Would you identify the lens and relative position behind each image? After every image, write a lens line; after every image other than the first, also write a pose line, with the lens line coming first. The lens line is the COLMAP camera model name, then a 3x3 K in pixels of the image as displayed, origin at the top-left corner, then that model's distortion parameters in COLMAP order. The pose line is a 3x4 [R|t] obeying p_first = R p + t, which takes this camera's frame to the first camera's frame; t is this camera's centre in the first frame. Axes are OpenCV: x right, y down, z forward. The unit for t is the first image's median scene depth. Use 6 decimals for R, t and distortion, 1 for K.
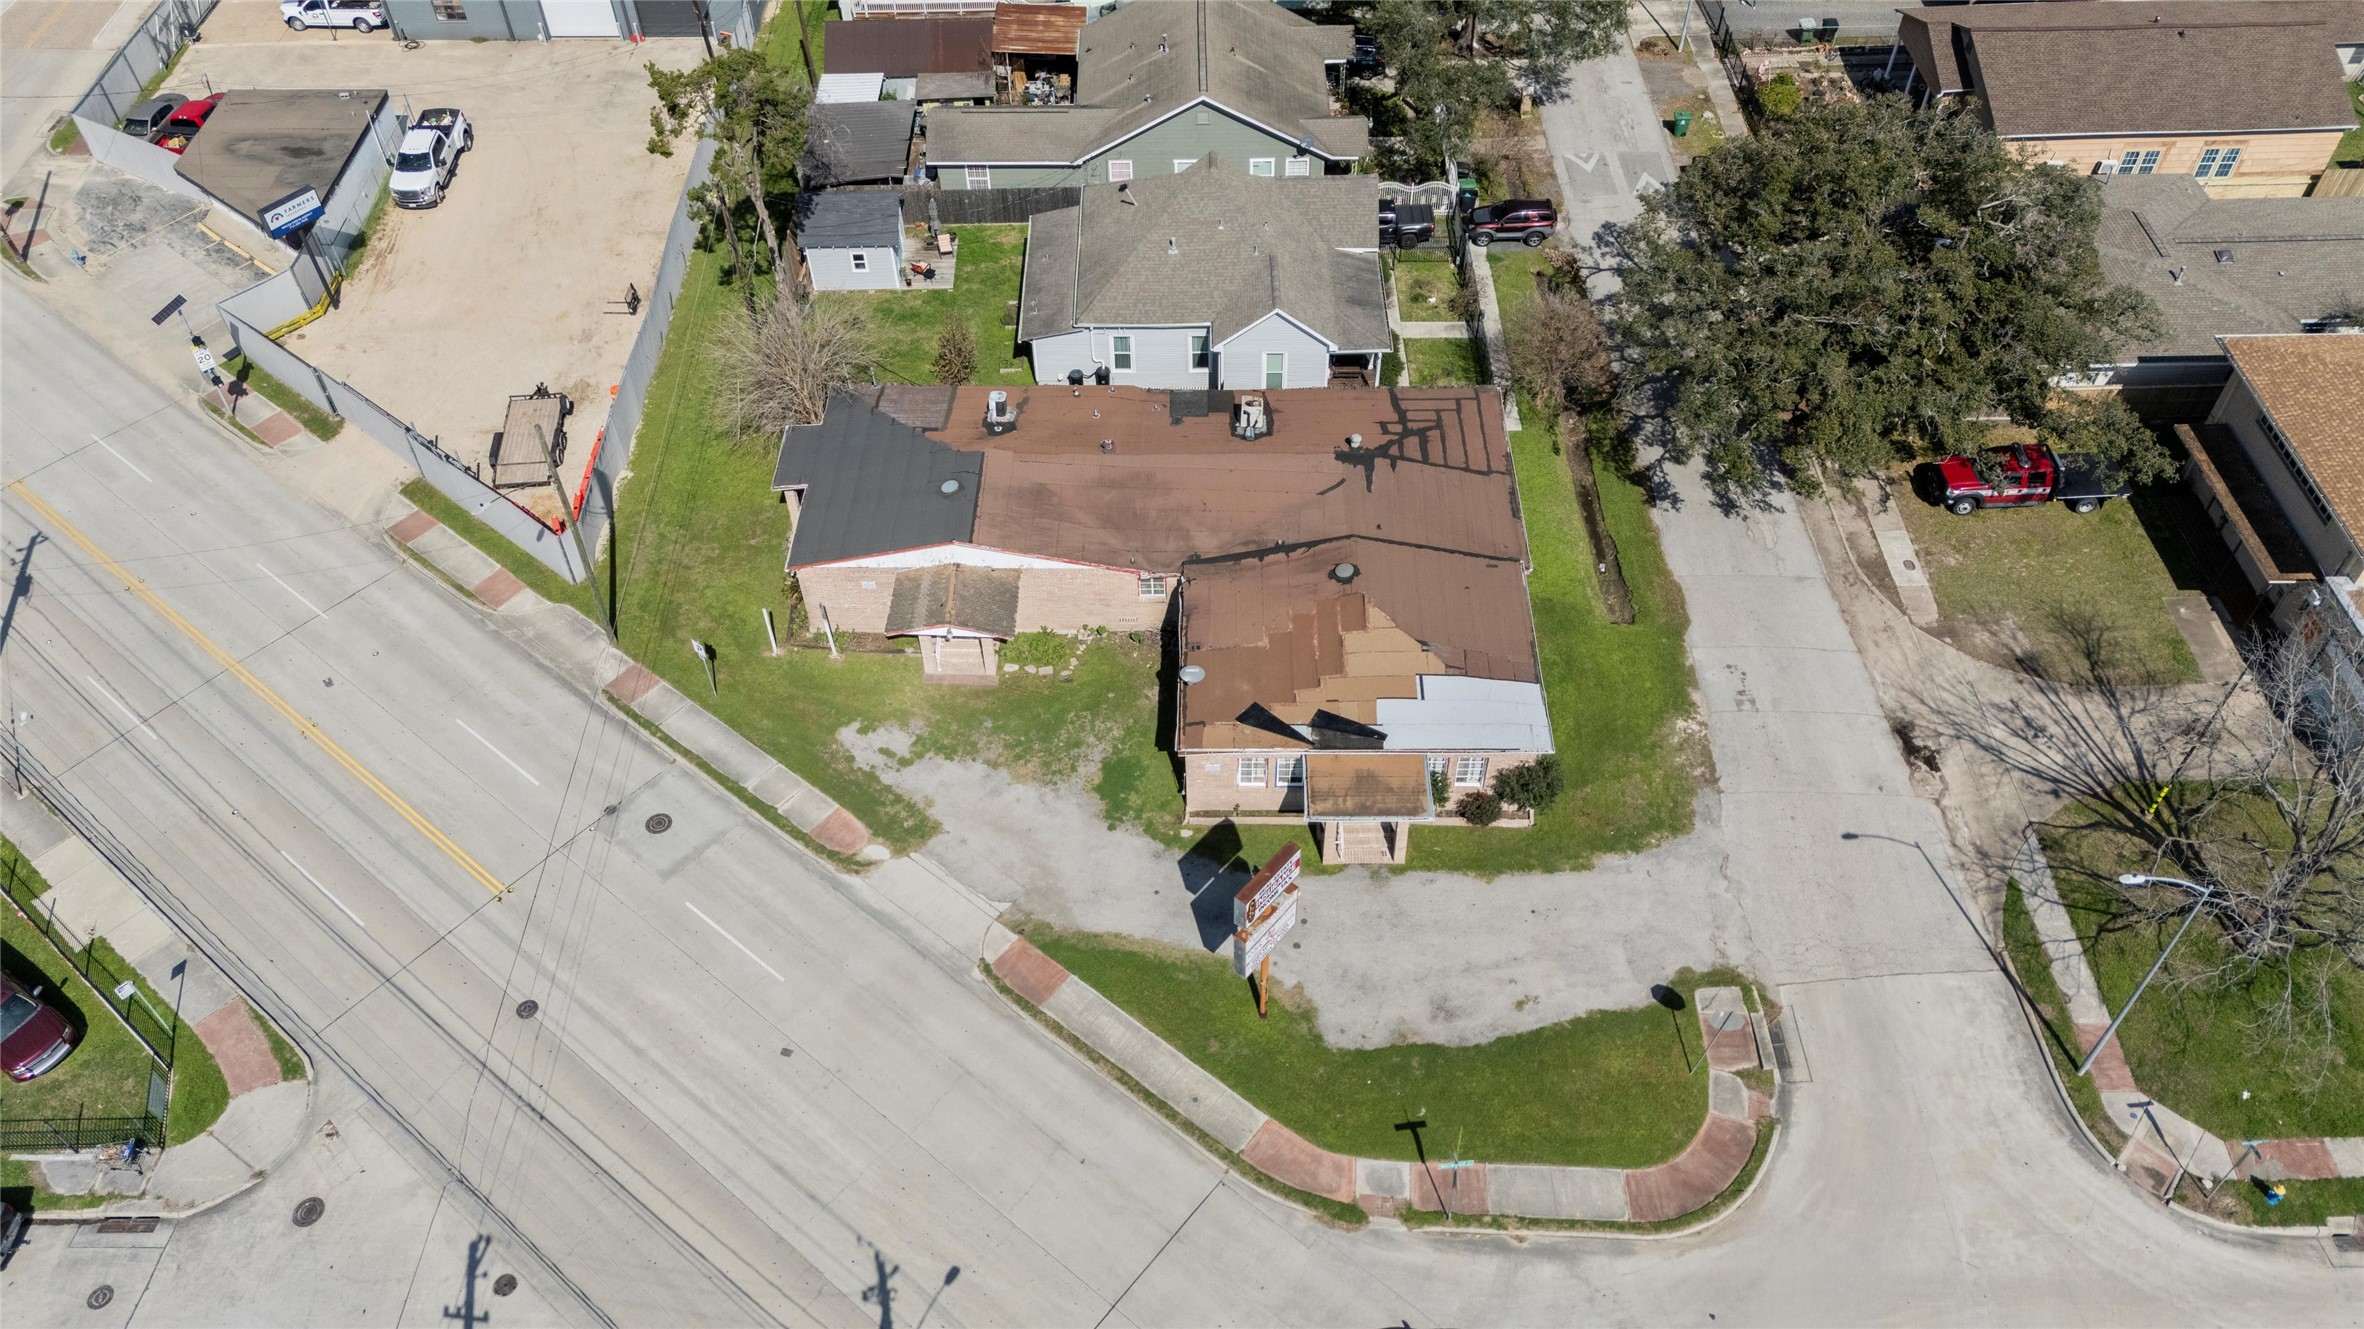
lens RADIAL K [[1722.1, 0, 1185.4], [0, 1722.1, 652.2], [0, 0, 1]] dist [0.059696, -0.037045]
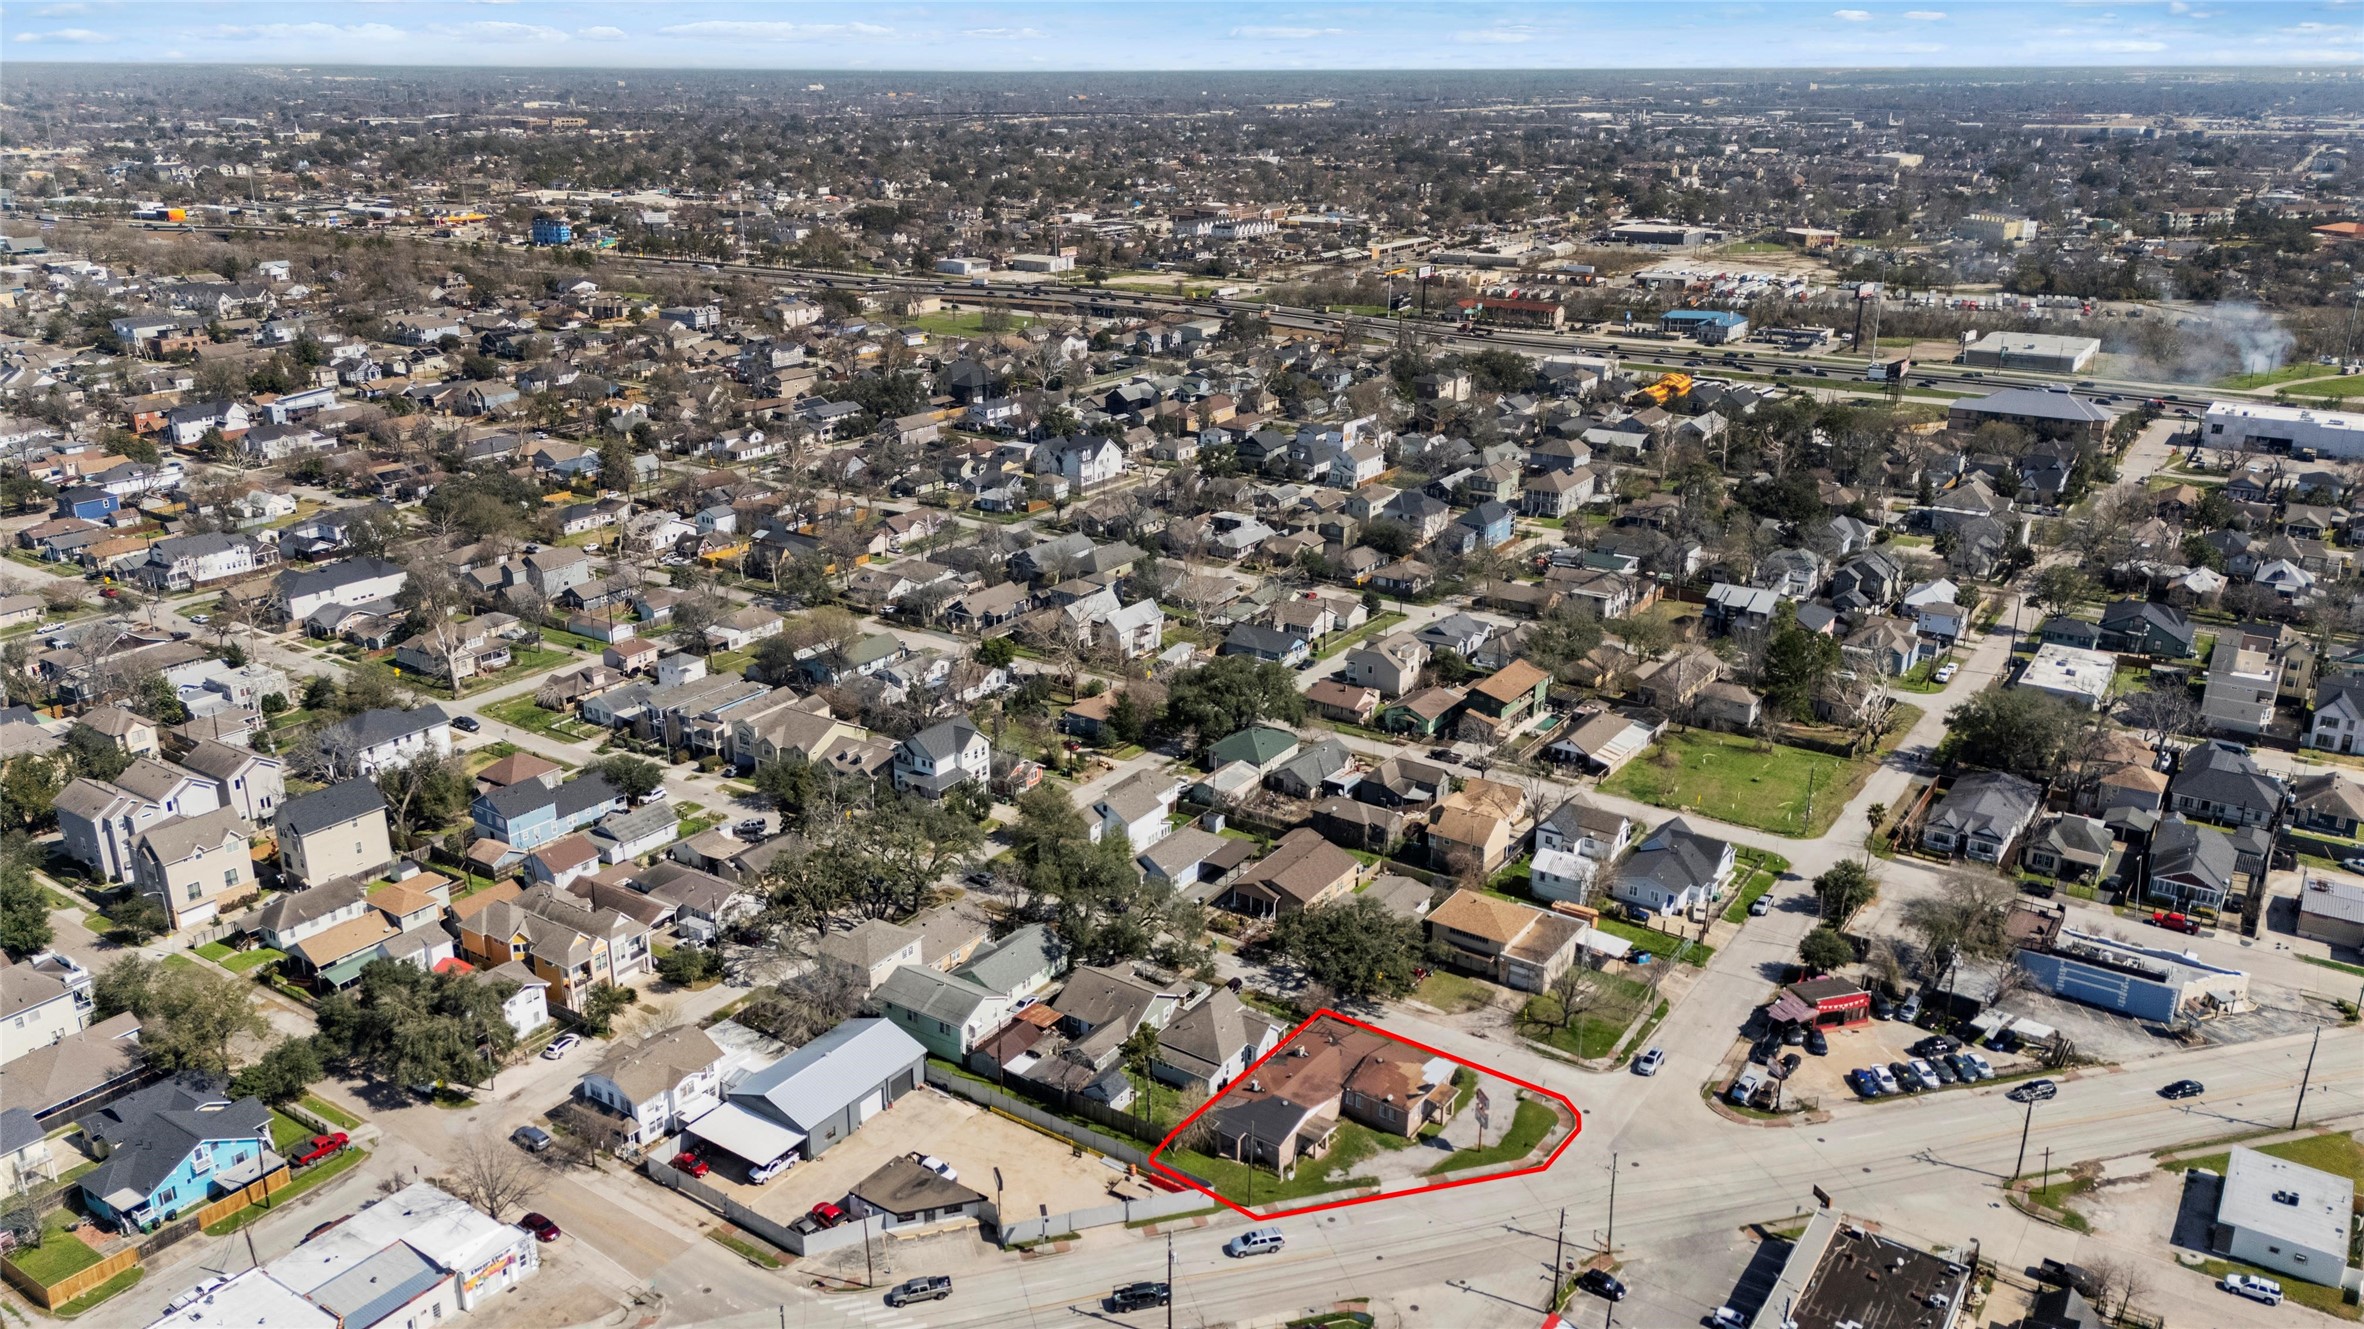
lens RADIAL K [[1722.1, 0, 1173.0], [0, 1722.1, 665.1], [0, 0, 1]] dist [0.059696, -0.037045]
pose [[0.573285, -0.257546, 0.777827, -2.605630], [0.596484, 0.782021, -0.180695, -0.285132], [-0.561739, 0.567551, 0.601943, -1.274100]]
